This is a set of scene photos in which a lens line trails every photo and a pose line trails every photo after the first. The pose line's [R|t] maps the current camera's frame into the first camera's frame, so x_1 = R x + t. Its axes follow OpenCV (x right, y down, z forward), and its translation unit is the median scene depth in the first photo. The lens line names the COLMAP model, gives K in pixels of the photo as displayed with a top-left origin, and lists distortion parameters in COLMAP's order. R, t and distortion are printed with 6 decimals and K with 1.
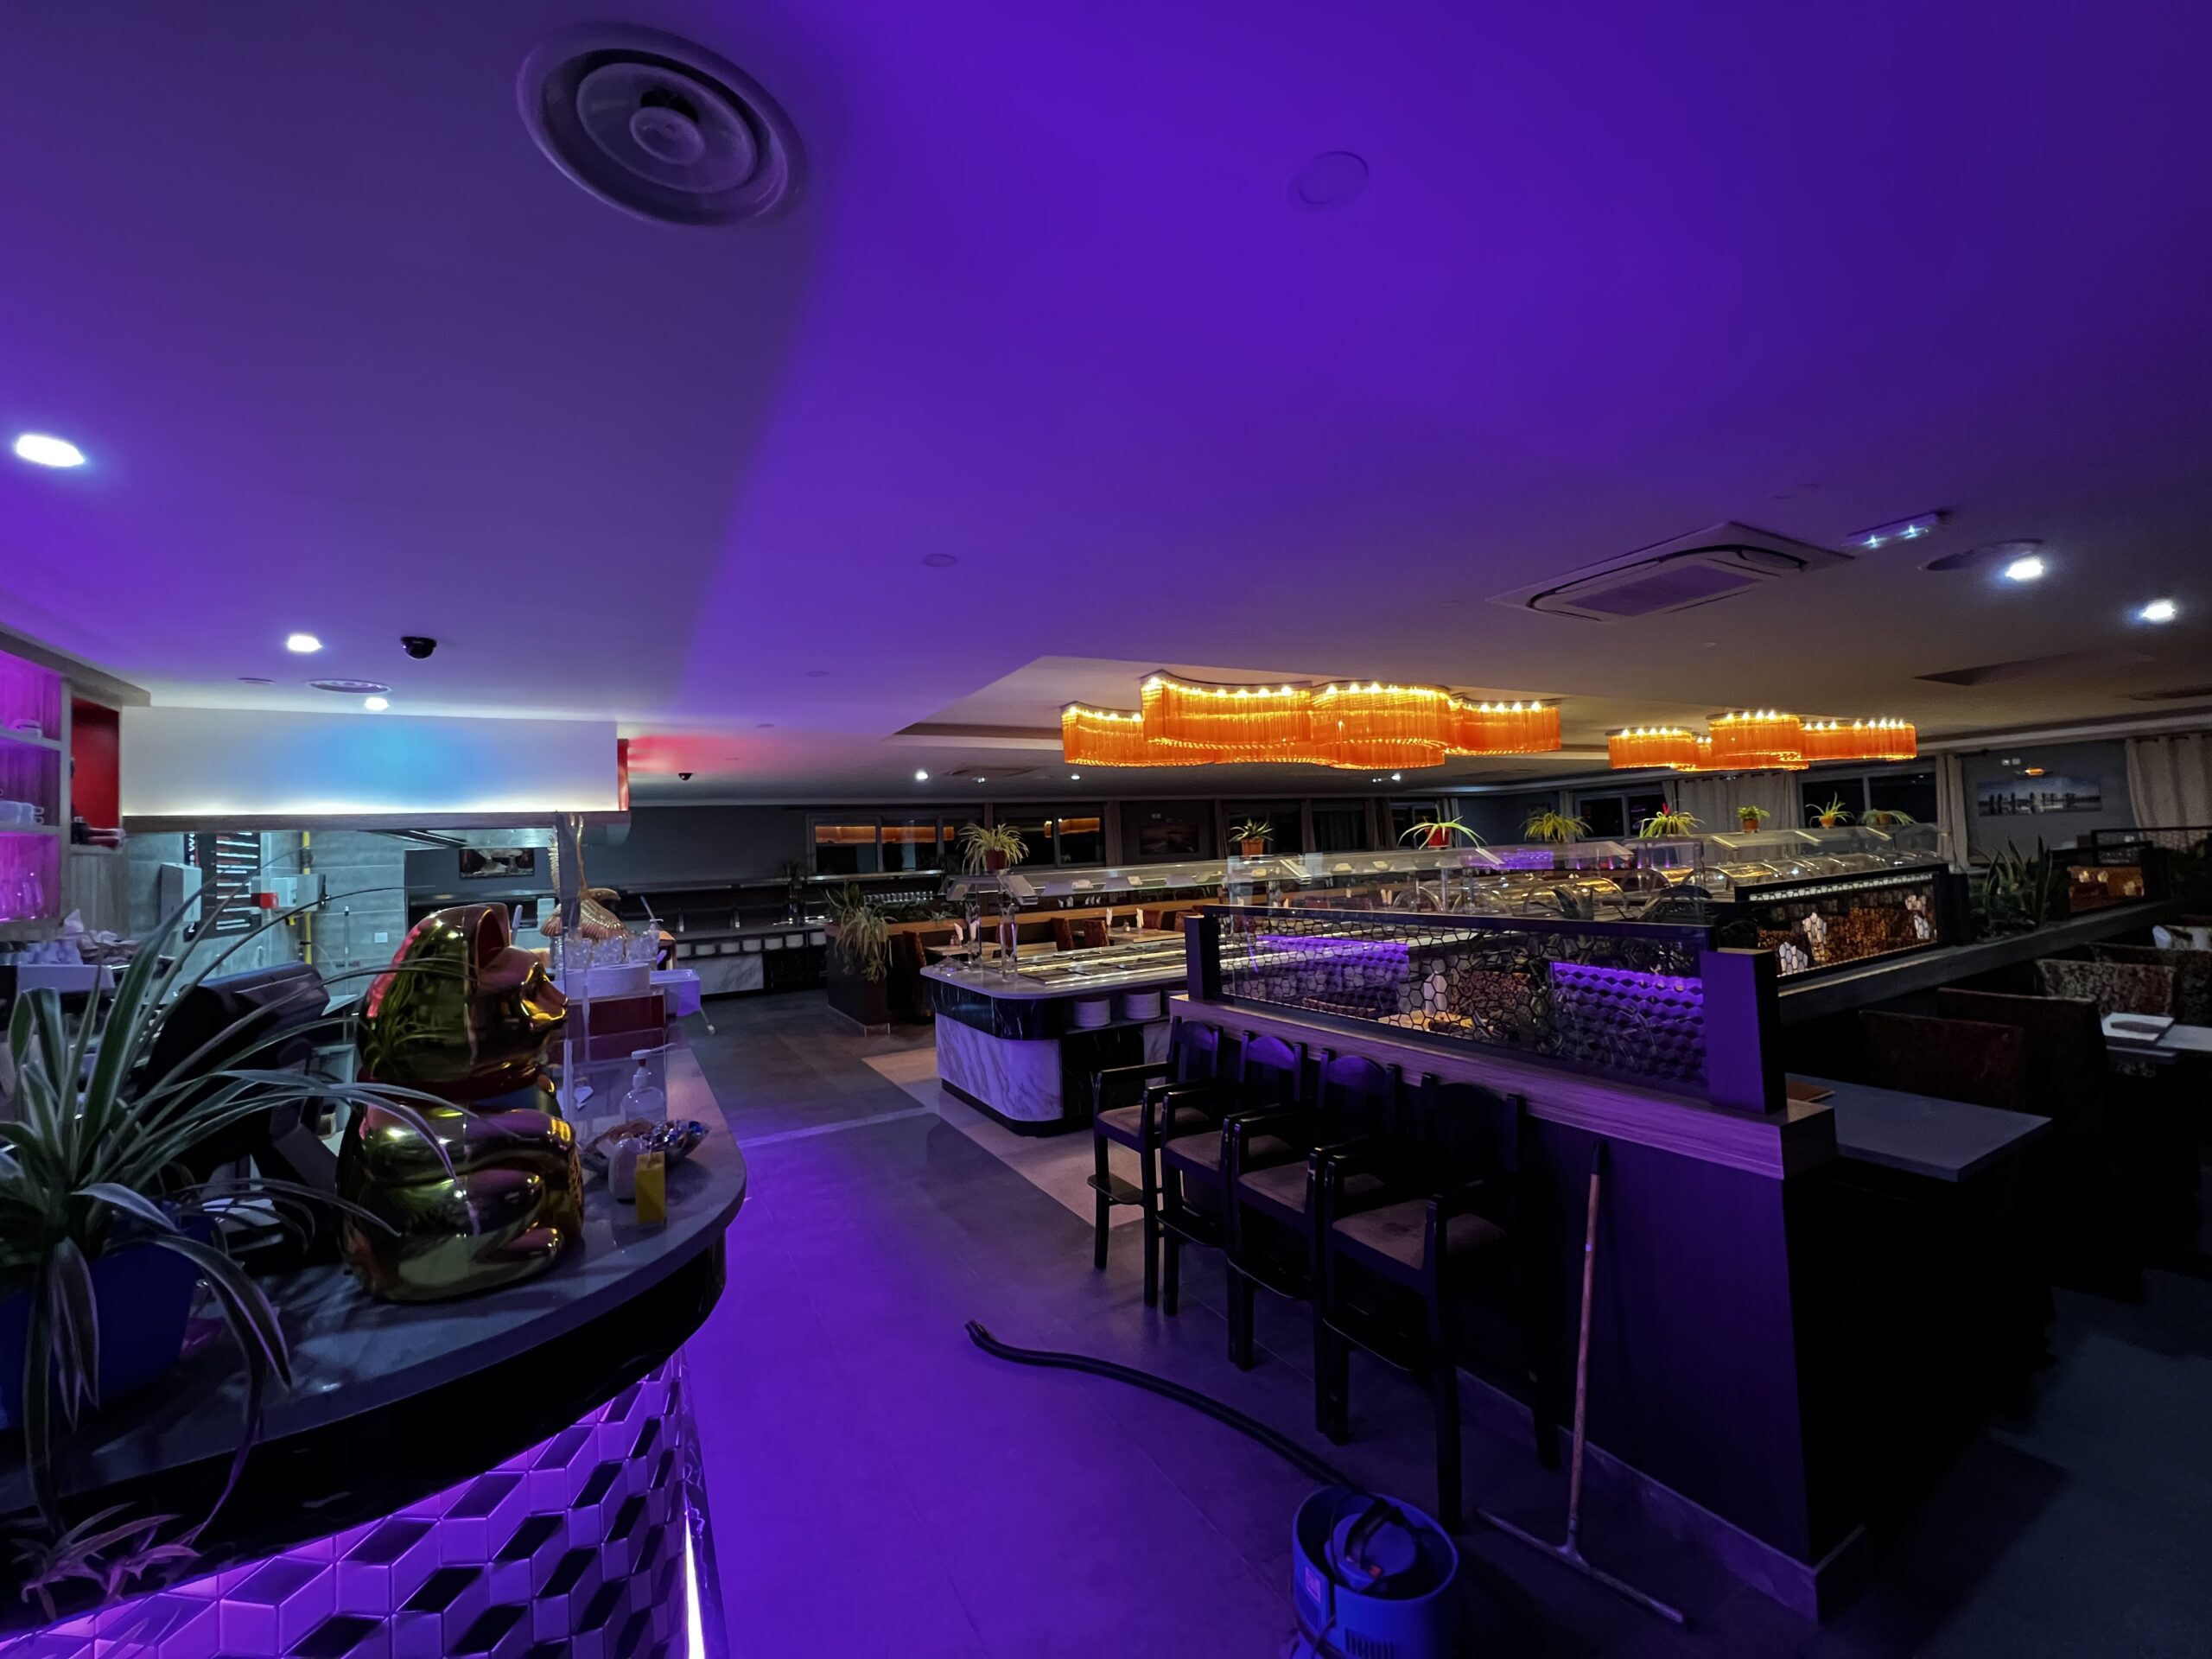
lens RADIAL K [[883.6, 0, 1105.5], [0, 883.6, 822.6], [0, 0, 1]] dist [-0.001022, -0.000125]
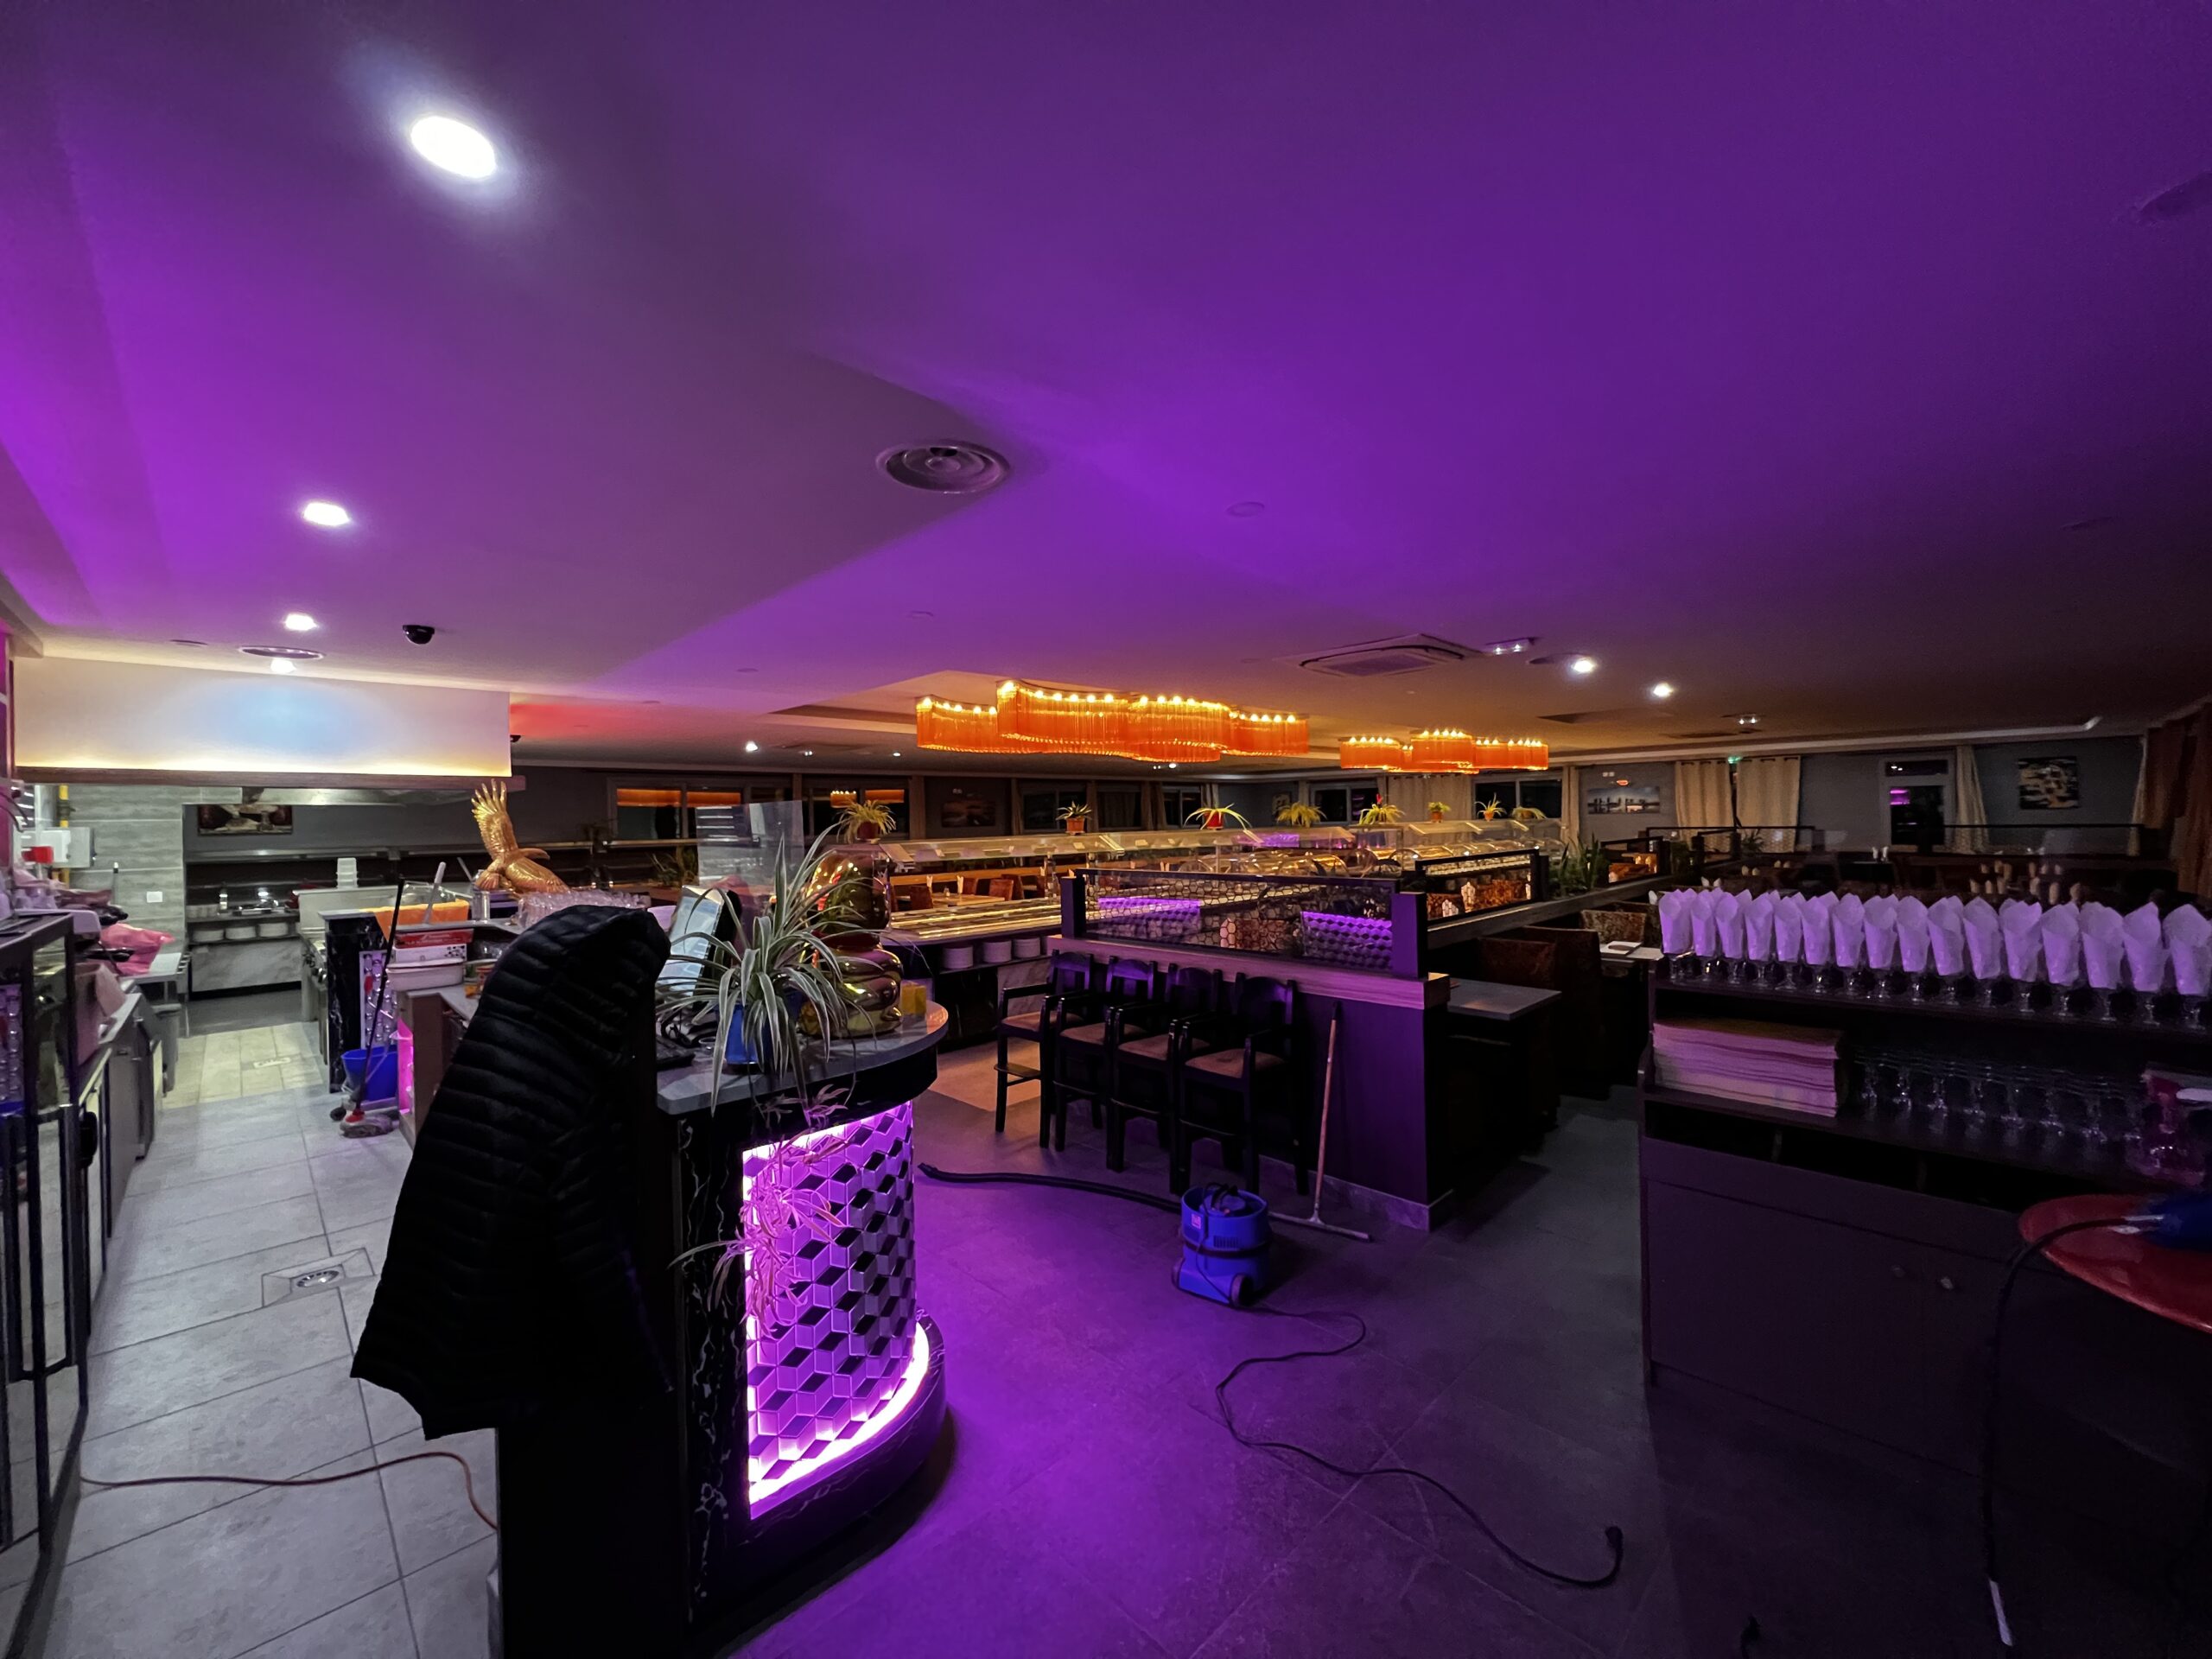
lens RADIAL K [[883.6, 0, 1105.5], [0, 883.6, 822.6], [0, 0, 1]] dist [-0.001022, -0.000125]
pose [[0.964373, 0.026517, 0.263213, -0.106255], [-0.034594, 0.999061, 0.026100, -0.007600], [-0.262274, -0.034276, 0.964385, -0.167234]]
